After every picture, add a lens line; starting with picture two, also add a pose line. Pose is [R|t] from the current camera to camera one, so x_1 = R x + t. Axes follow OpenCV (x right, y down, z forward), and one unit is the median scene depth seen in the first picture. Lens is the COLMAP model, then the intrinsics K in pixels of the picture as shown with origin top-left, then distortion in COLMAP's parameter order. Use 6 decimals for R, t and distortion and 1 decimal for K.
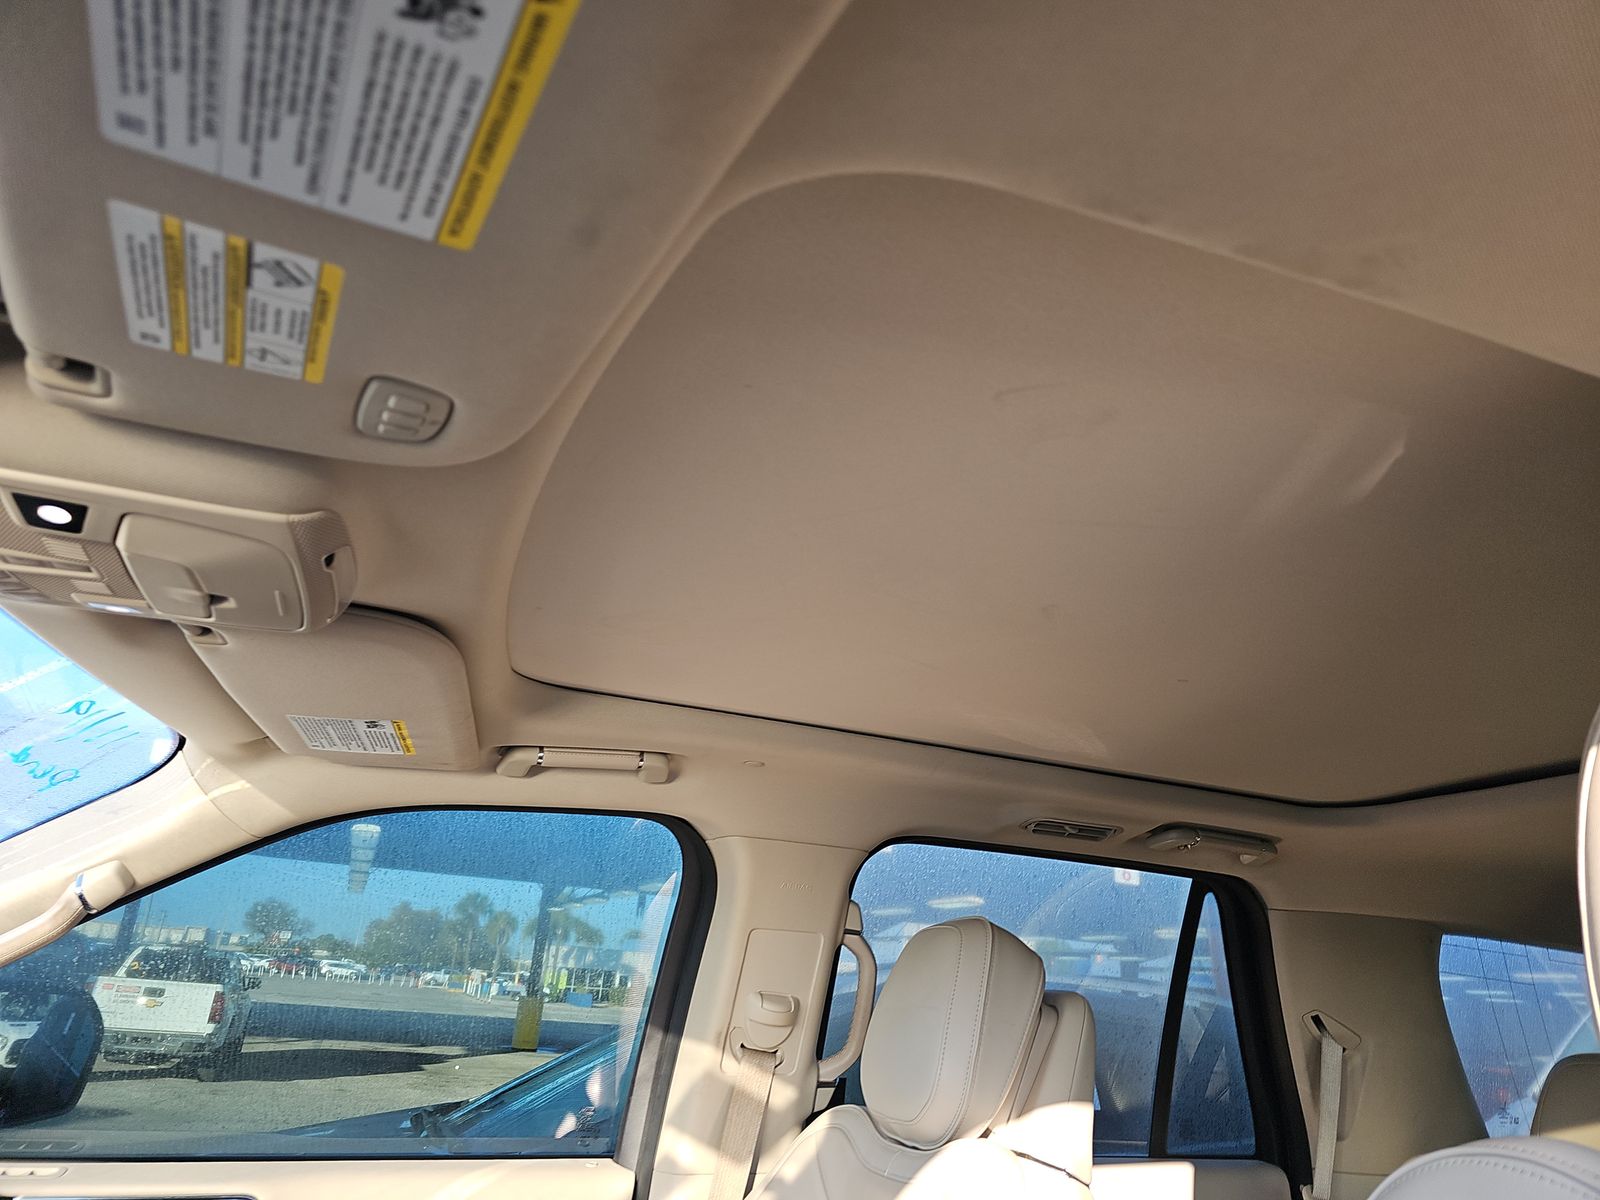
lens RADIAL K [[1100.9, 0, 818.7], [0, 1100.9, 585.1], [0, 0, 1]] dist [0.079909, -0.085945]
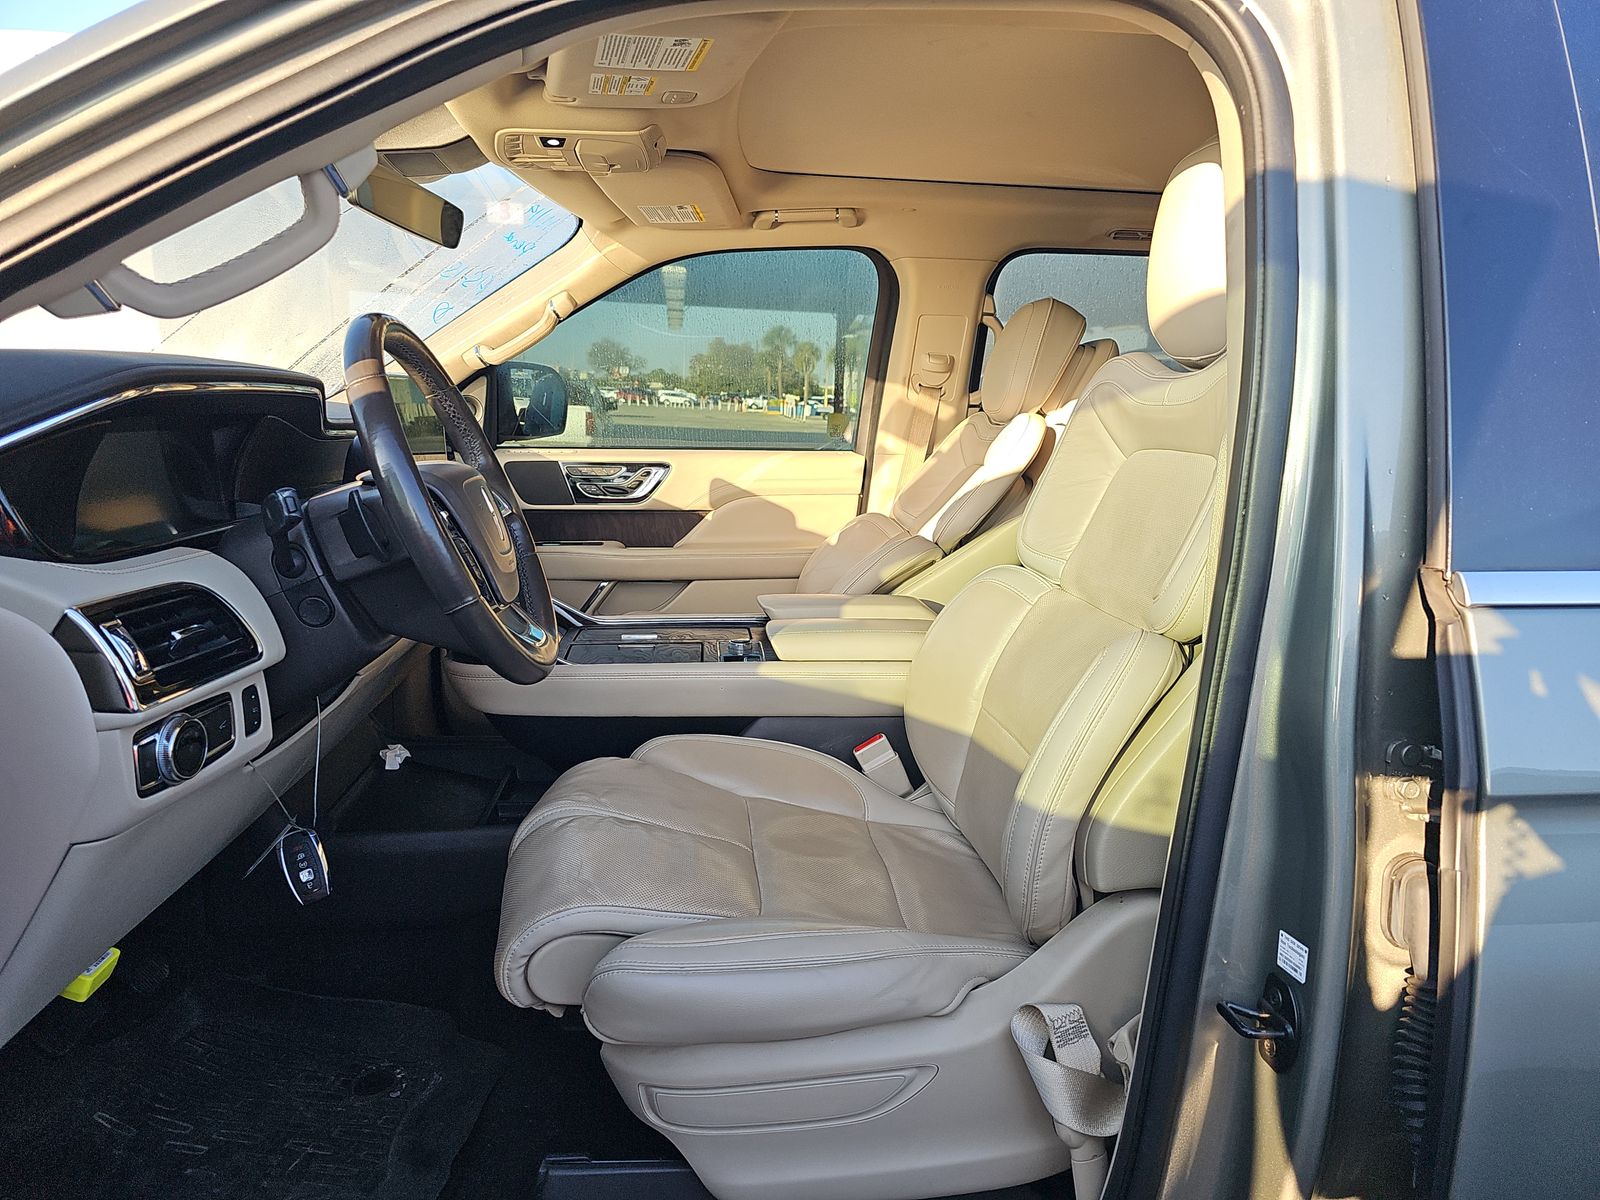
lens RADIAL K [[1100.9, 0, 818.7], [0, 1100.9, 585.1], [0, 0, 1]] dist [0.079909, -0.085945]
pose [[0.966494, 0.006189, -0.256614, 0.210379], [0.119484, 0.873953, 0.471095, -0.120715], [0.227184, -0.485971, 0.843931, -0.573143]]
